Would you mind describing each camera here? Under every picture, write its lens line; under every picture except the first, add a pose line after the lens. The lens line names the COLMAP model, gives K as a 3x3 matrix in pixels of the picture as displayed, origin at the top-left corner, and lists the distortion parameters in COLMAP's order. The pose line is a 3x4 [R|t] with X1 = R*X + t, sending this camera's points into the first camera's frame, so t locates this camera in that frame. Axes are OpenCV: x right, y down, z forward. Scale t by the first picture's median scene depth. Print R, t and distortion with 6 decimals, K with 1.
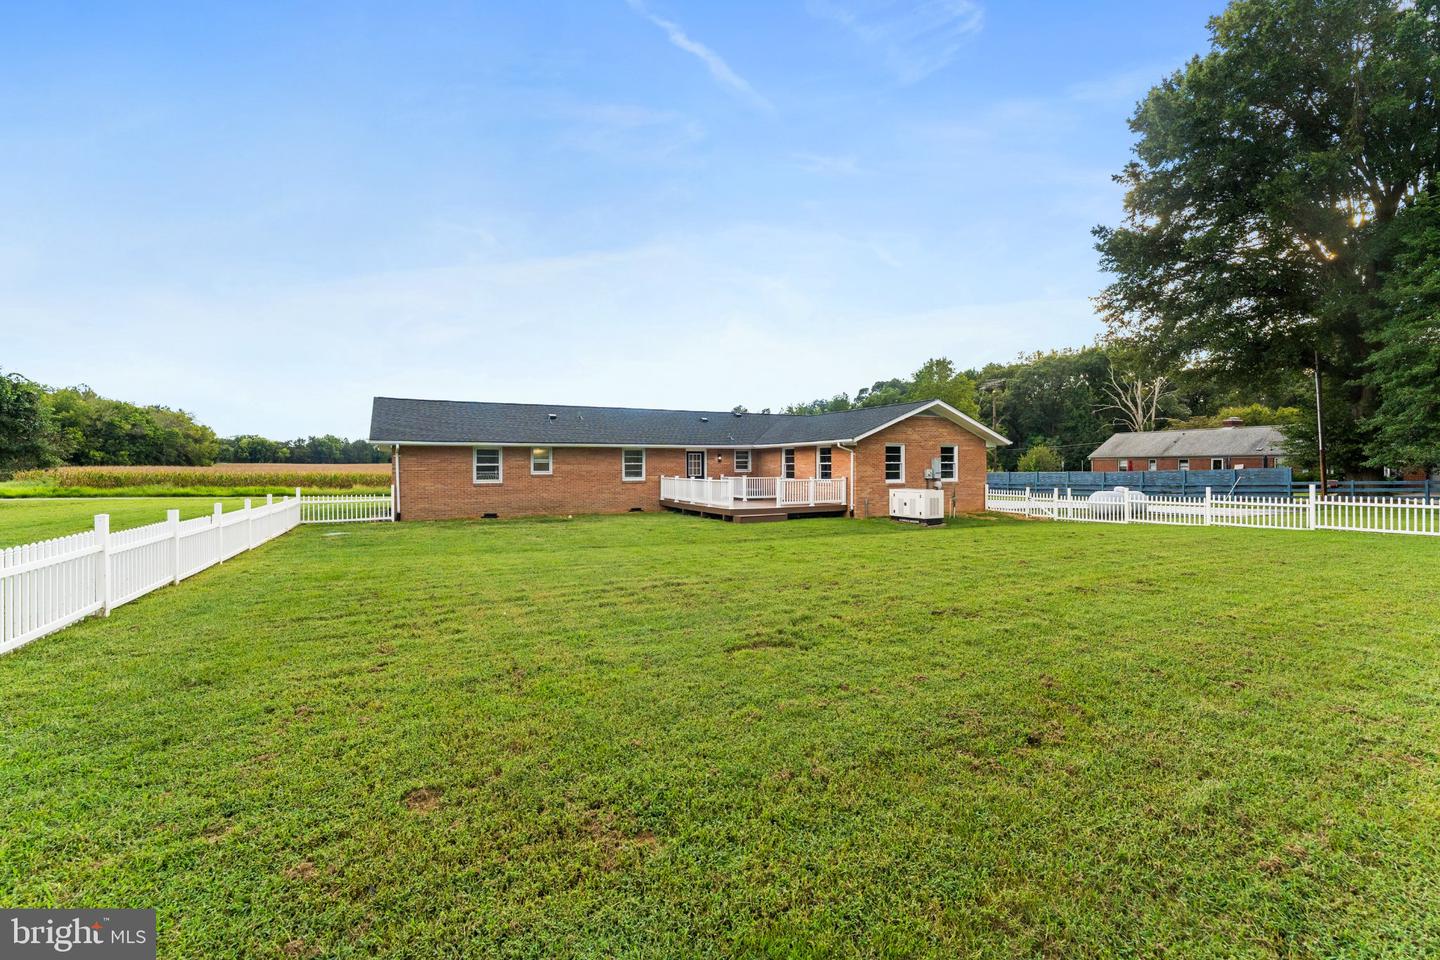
lens RADIAL K [[596.9, 0, 711.5], [0, 596.9, 470.3], [0, 0, 1]] dist [0.008324, 0.000367]
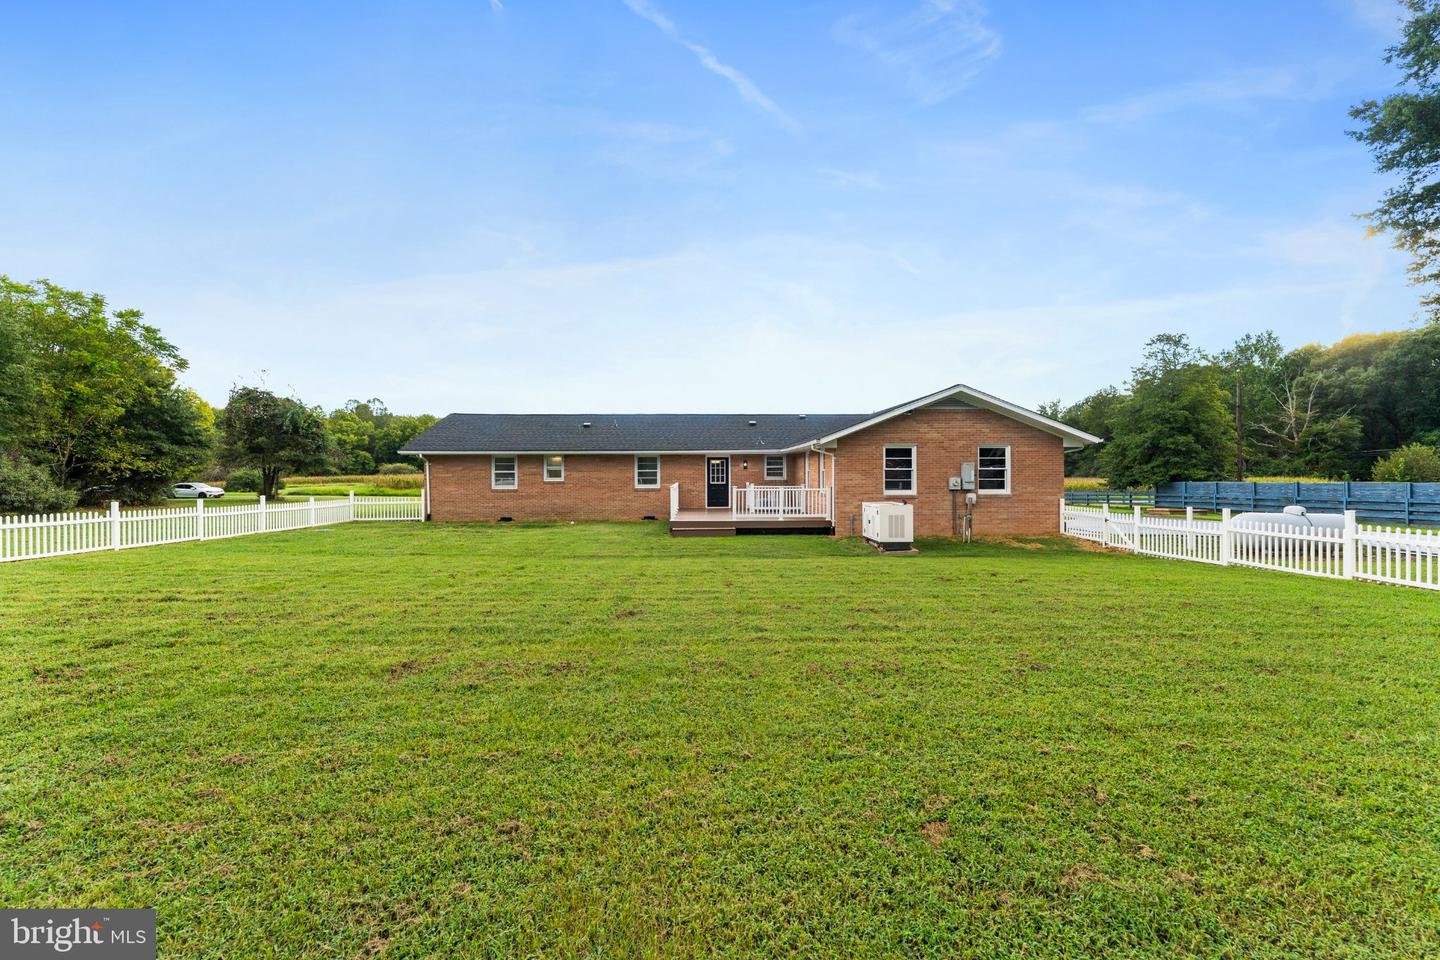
lens RADIAL K [[581.8, 0, 719.6], [0, 581.8, 486.1], [0, 0, 1]] dist [0.000607, 0.000424]
pose [[0.912085, 0.009306, -0.409894, 0.384463], [-0.003282, 0.999876, 0.015399, -0.001040], [0.409987, -0.012700, 0.912003, 0.192553]]
